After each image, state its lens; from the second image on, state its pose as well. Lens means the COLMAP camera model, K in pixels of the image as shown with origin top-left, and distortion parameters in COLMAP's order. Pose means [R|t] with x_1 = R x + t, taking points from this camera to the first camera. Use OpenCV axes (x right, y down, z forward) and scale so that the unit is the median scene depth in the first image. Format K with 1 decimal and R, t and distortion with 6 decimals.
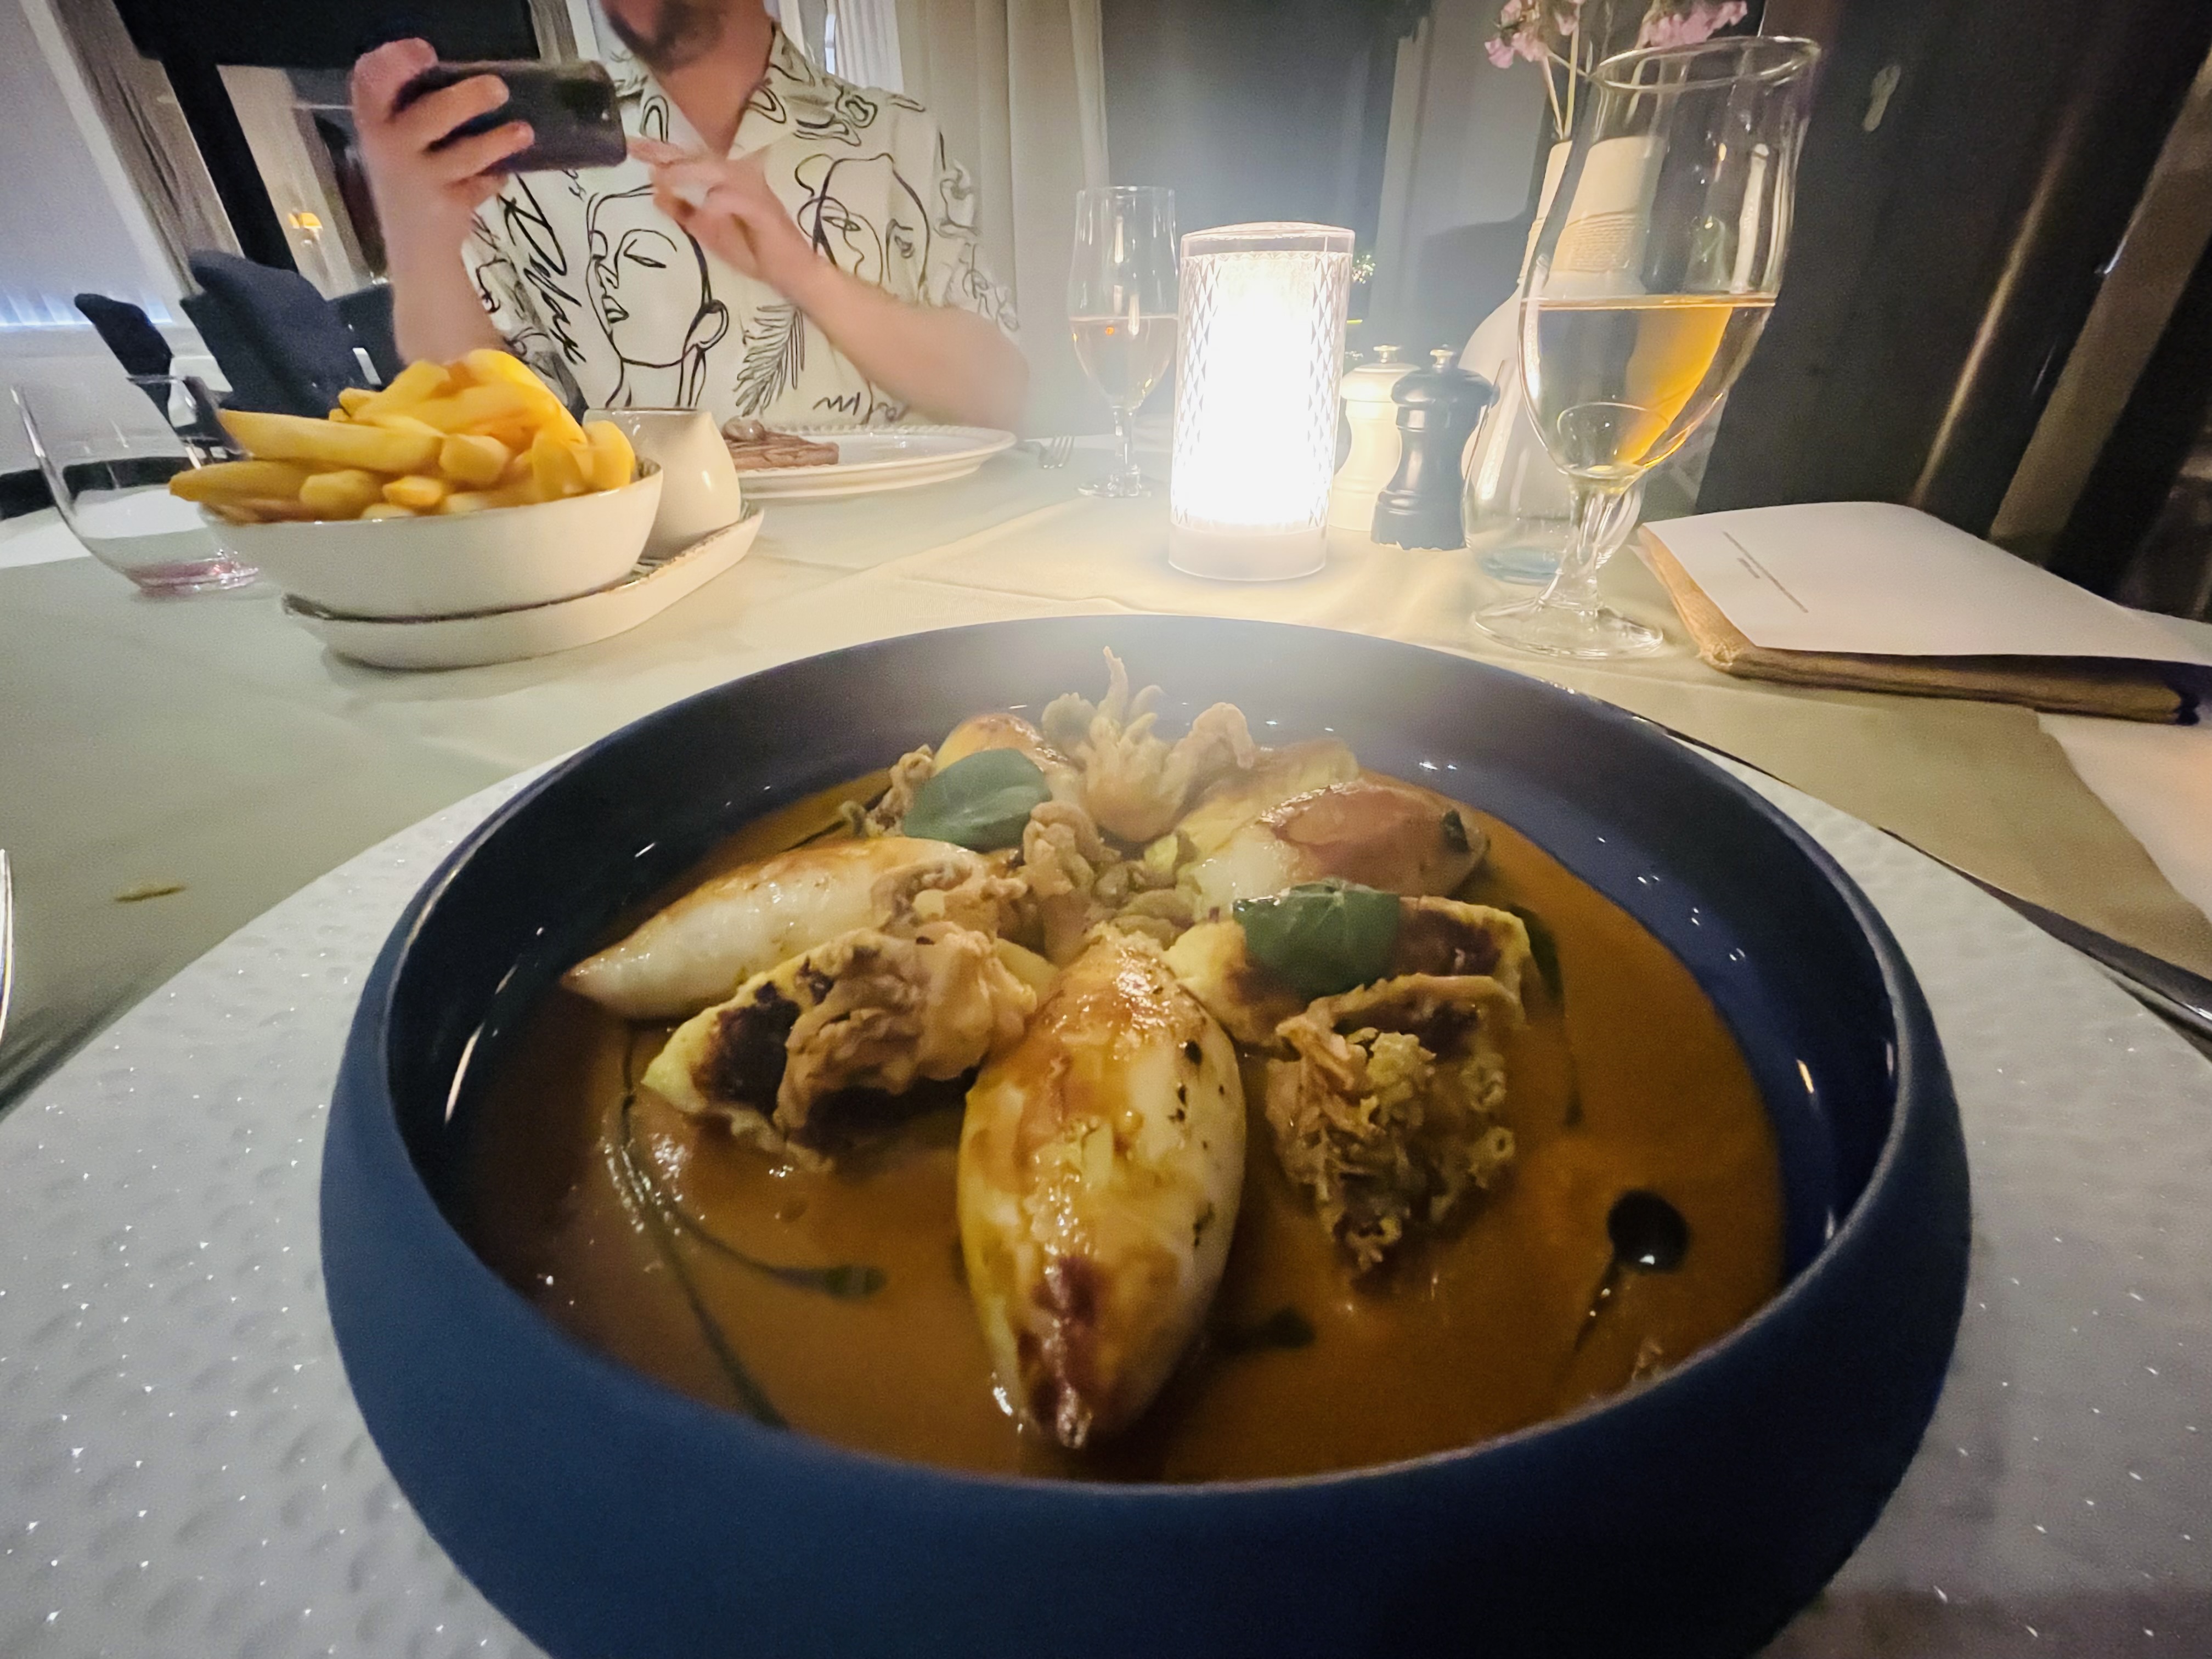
lens RADIAL K [[902.9, 0, 1106.4], [0, 902.9, 810.7], [0, 0, 1]] dist [0.001095, 0.000141]
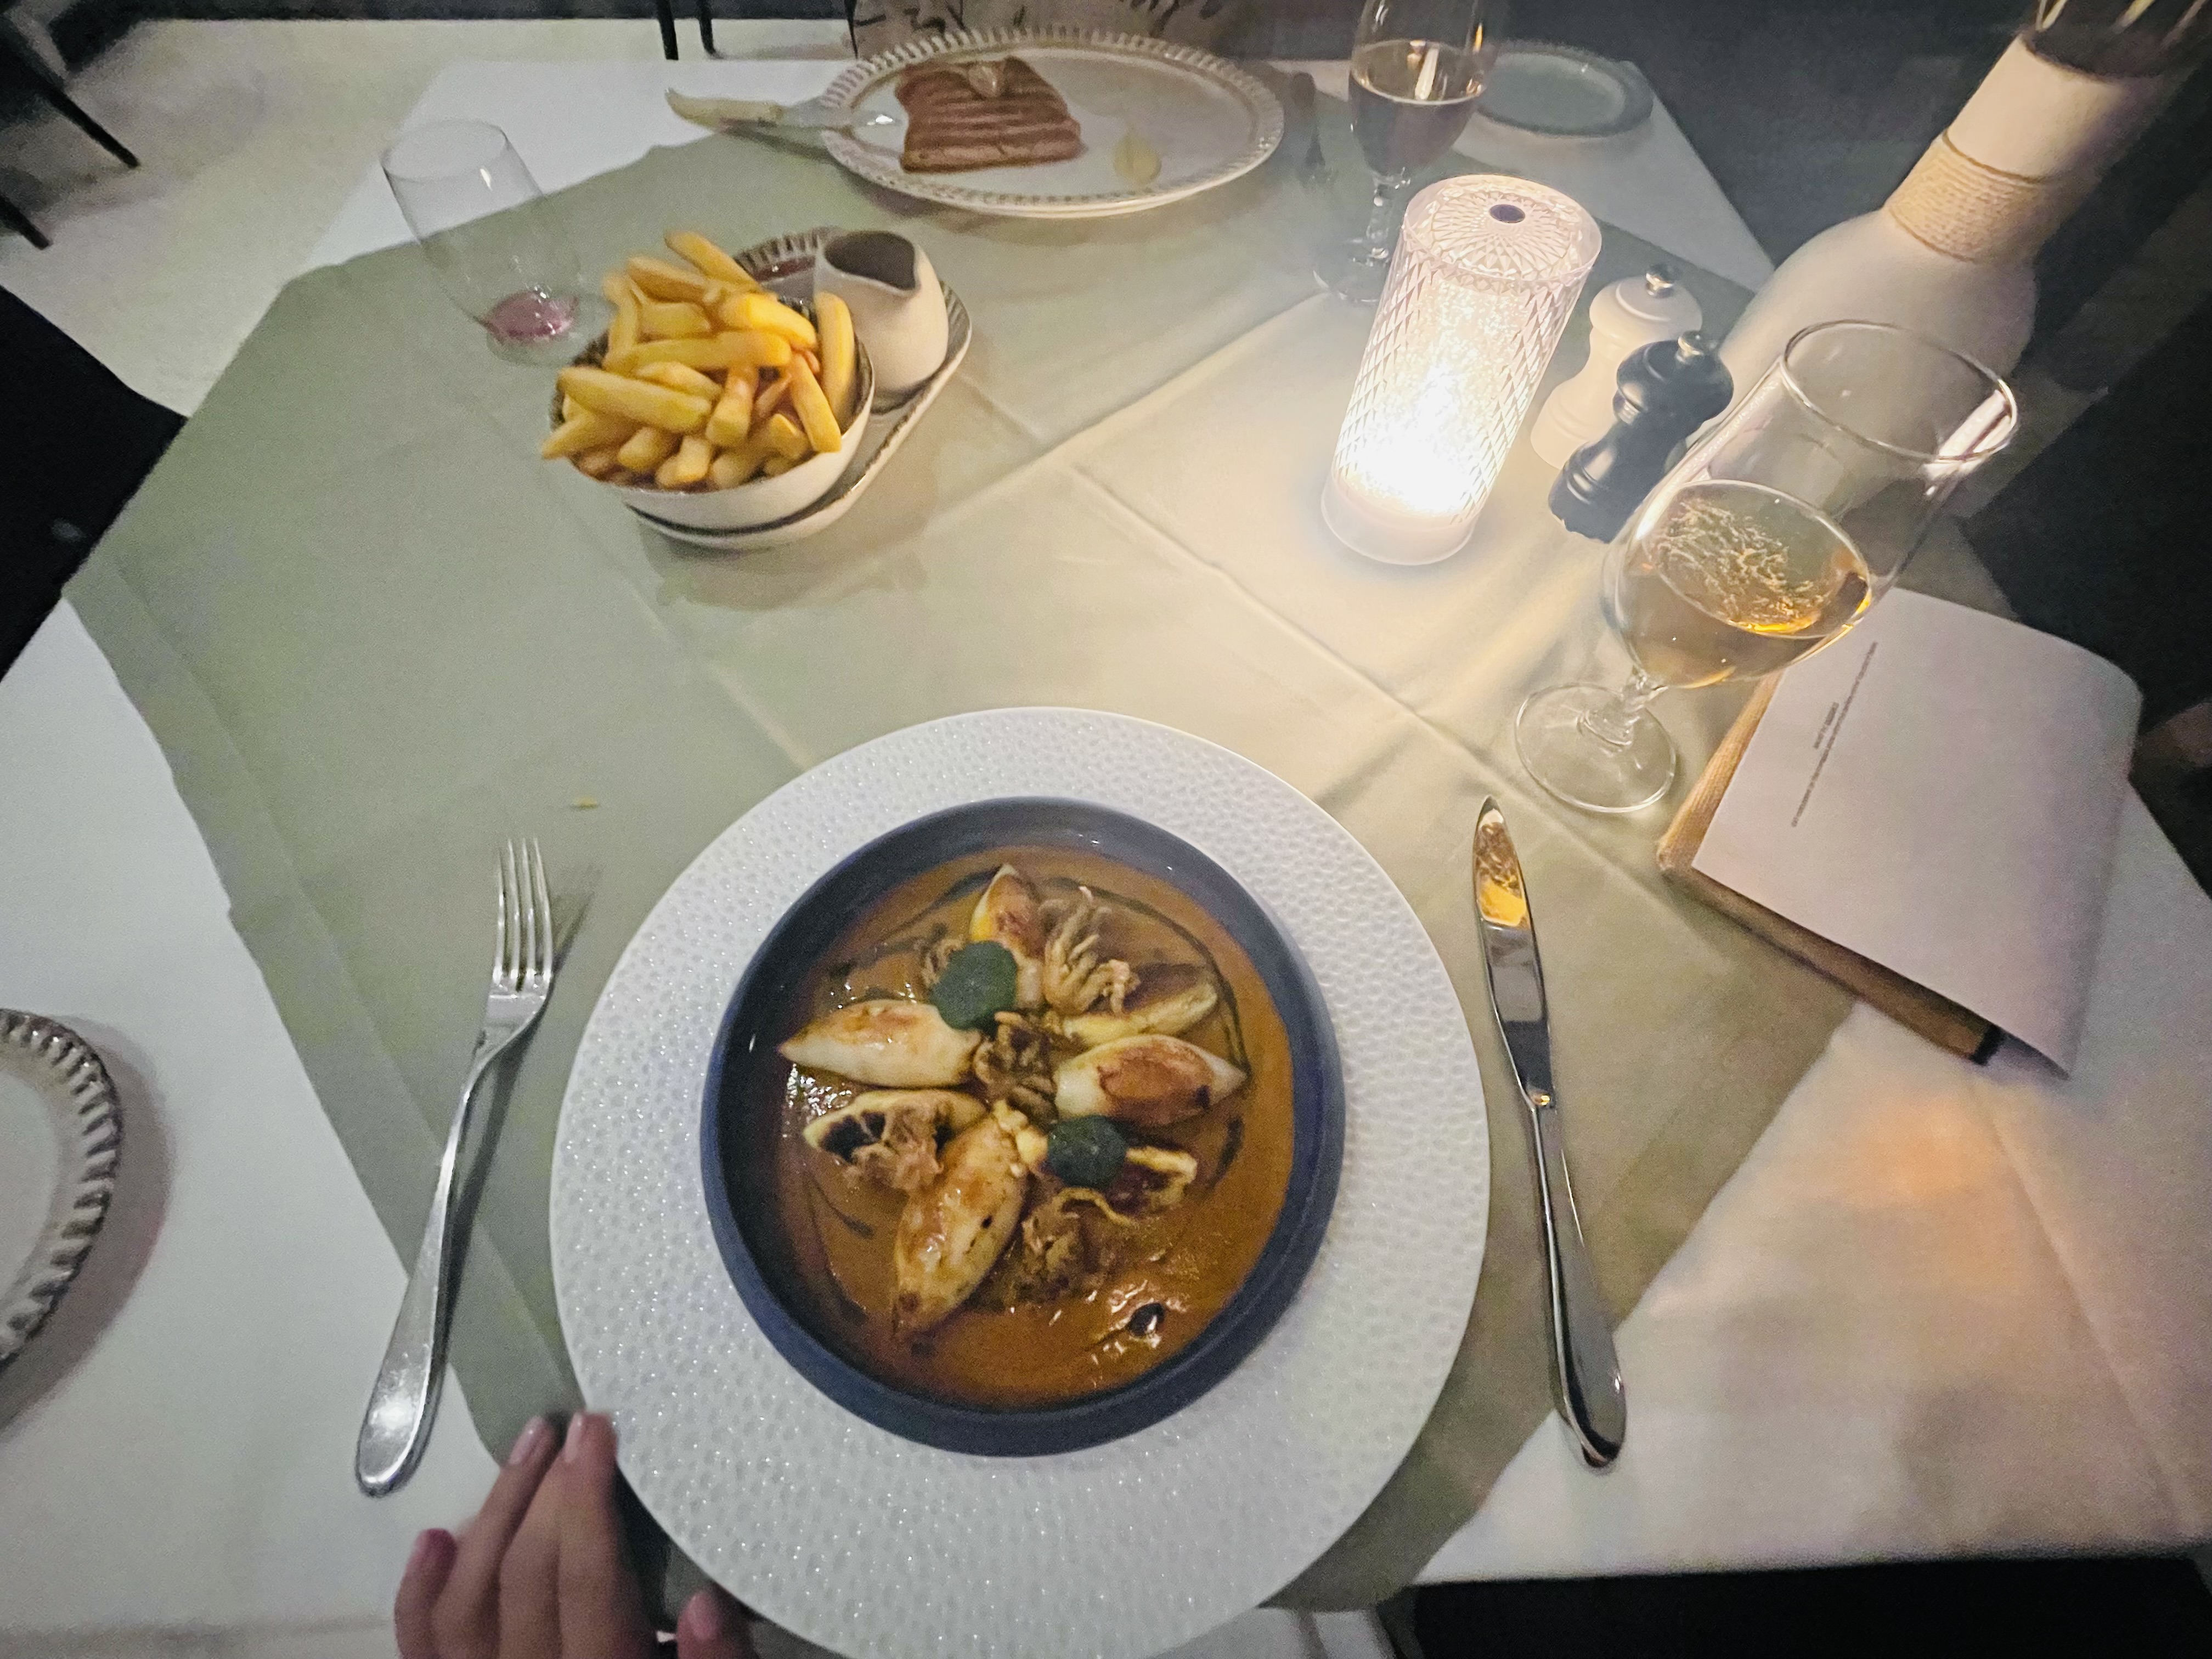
lens RADIAL K [[902.9, 0, 1094.9], [0, 902.9, 834.4], [0, 0, 1]] dist [0.001095, 0.000141]
pose [[0.941167, 0.305975, -0.143467, 0.386202], [-0.180660, 0.814328, 0.551572, -1.970094], [0.285597, -0.493202, 0.821697, -0.463626]]
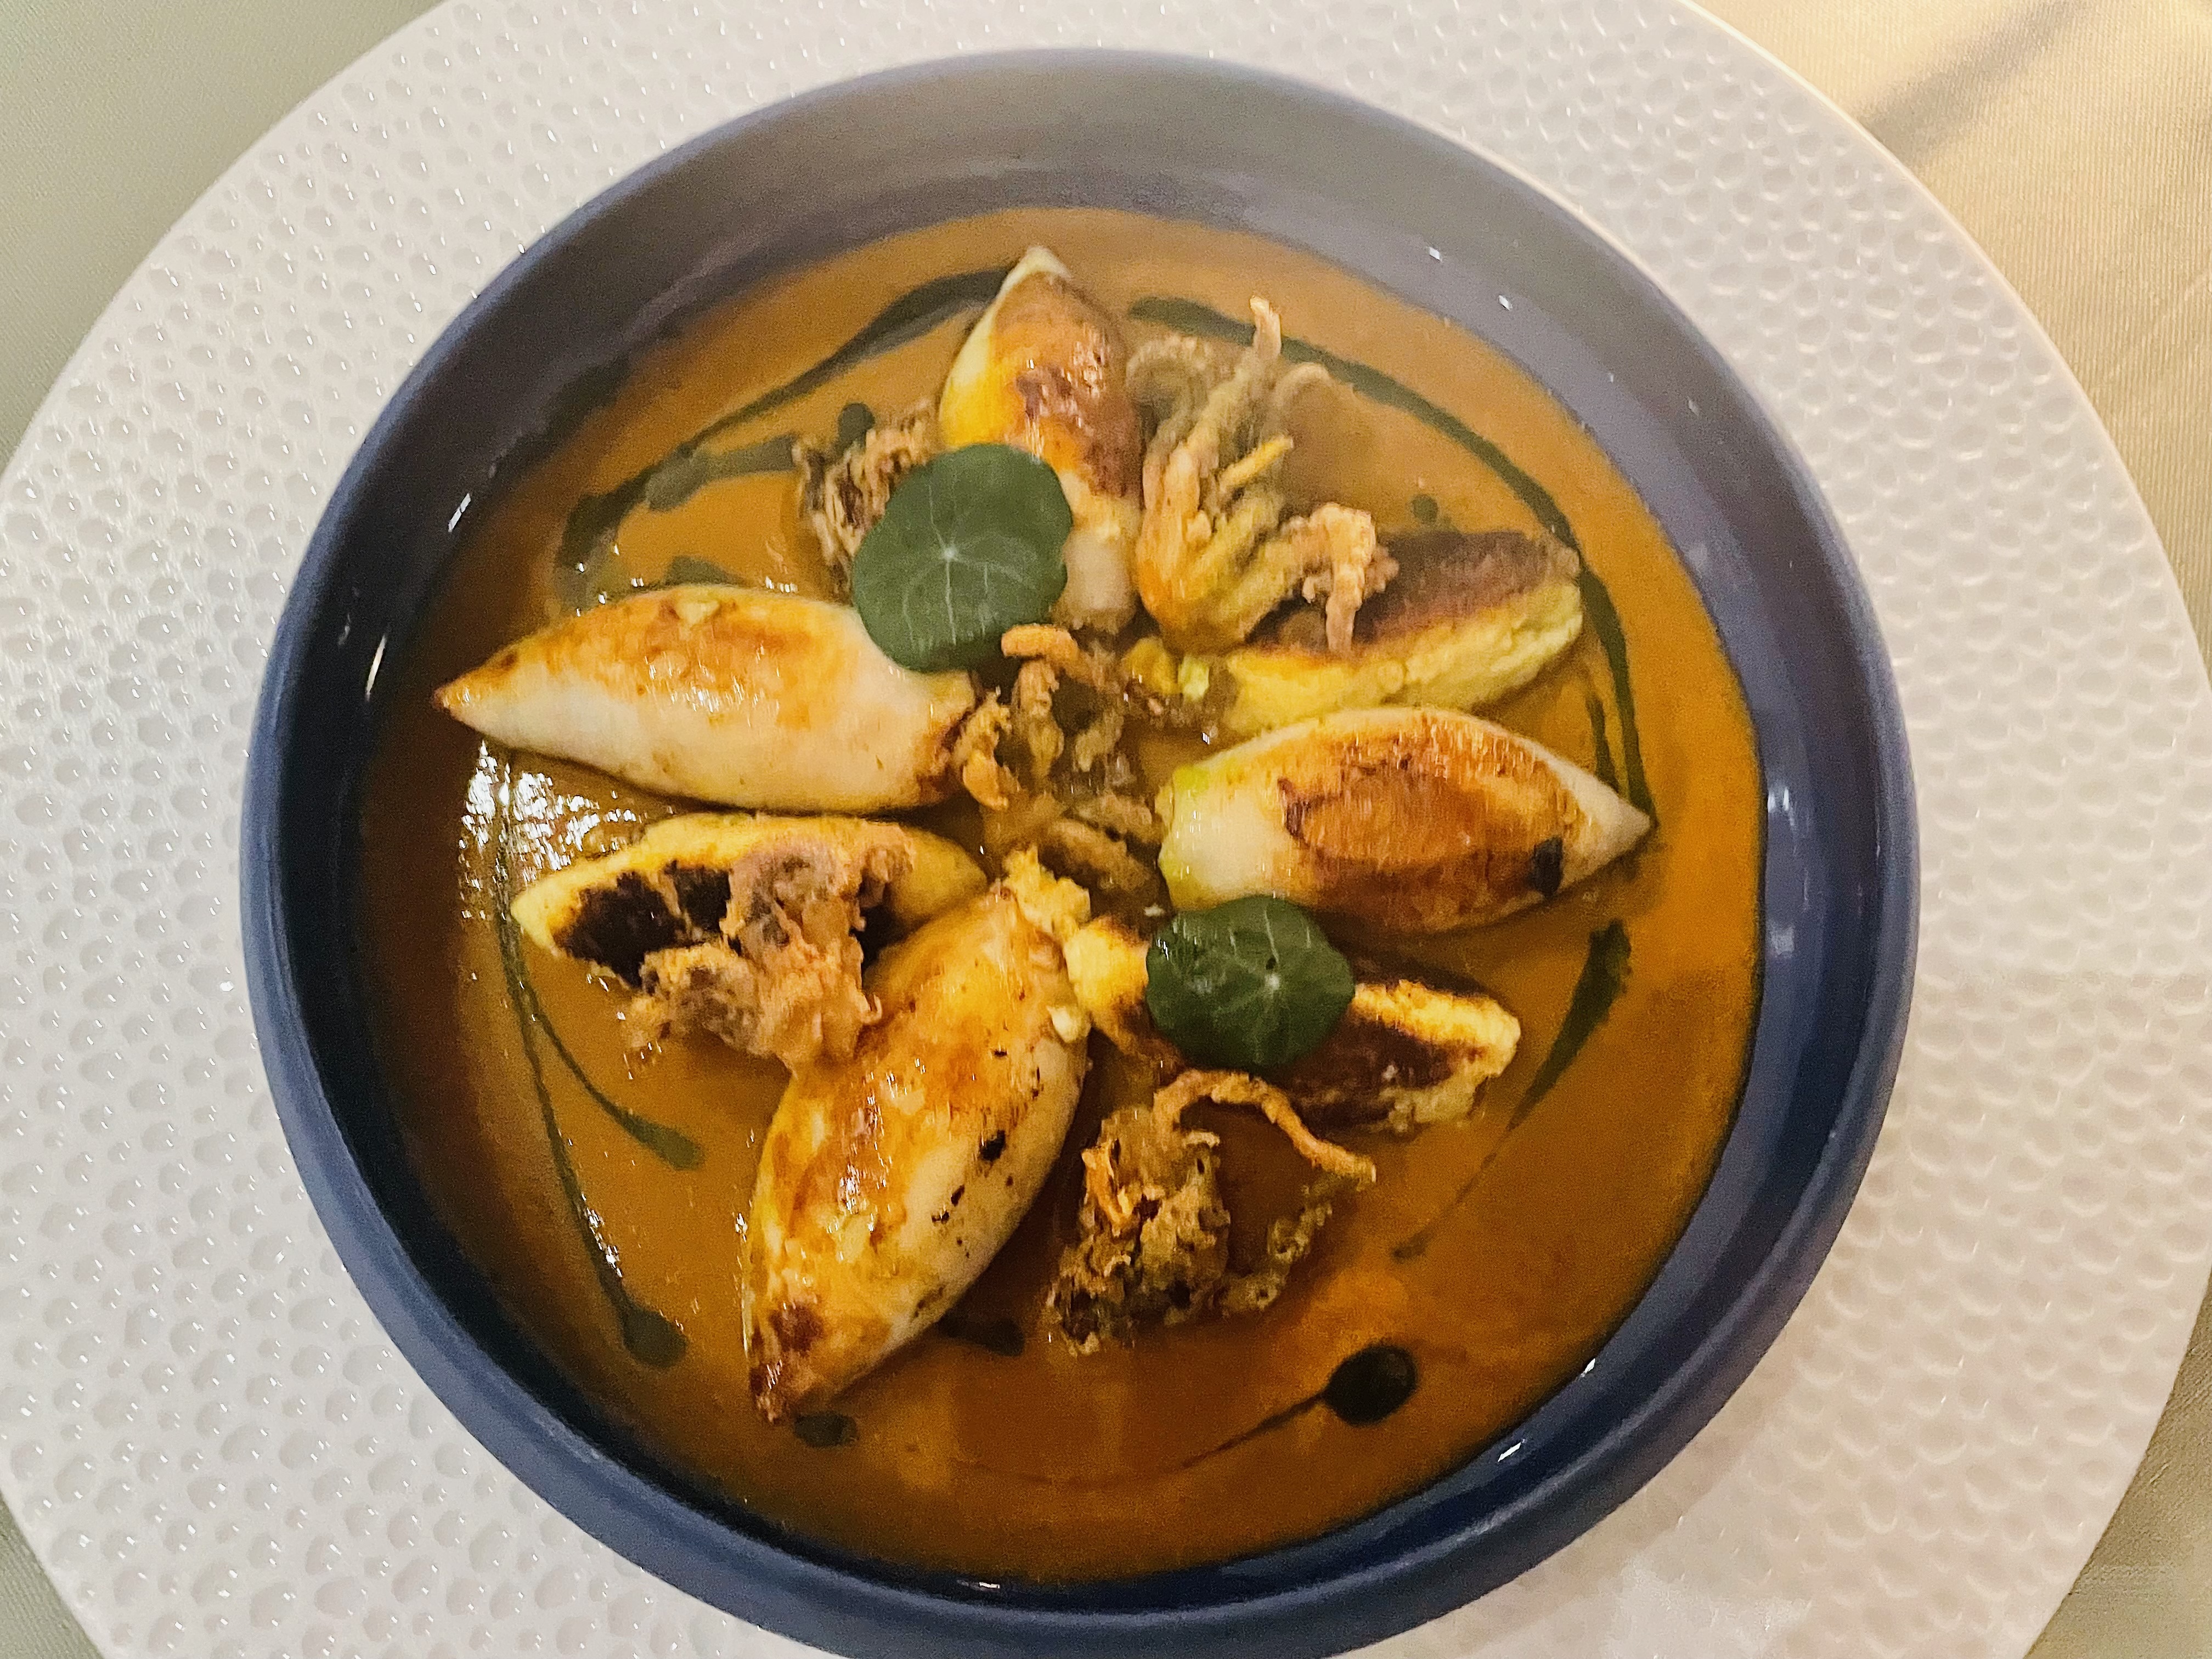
lens RADIAL K [[1835.5, 0, 1096.5], [0, 1835.5, 820.9], [0, 0, 1]] dist [0.005004, -0.015887]
pose [[0.925427, 0.375357, -0.051874, 0.158665], [-0.220327, 0.644405, 0.732256, -1.397346], [0.308286, -0.666220, 0.679051, -0.119956]]
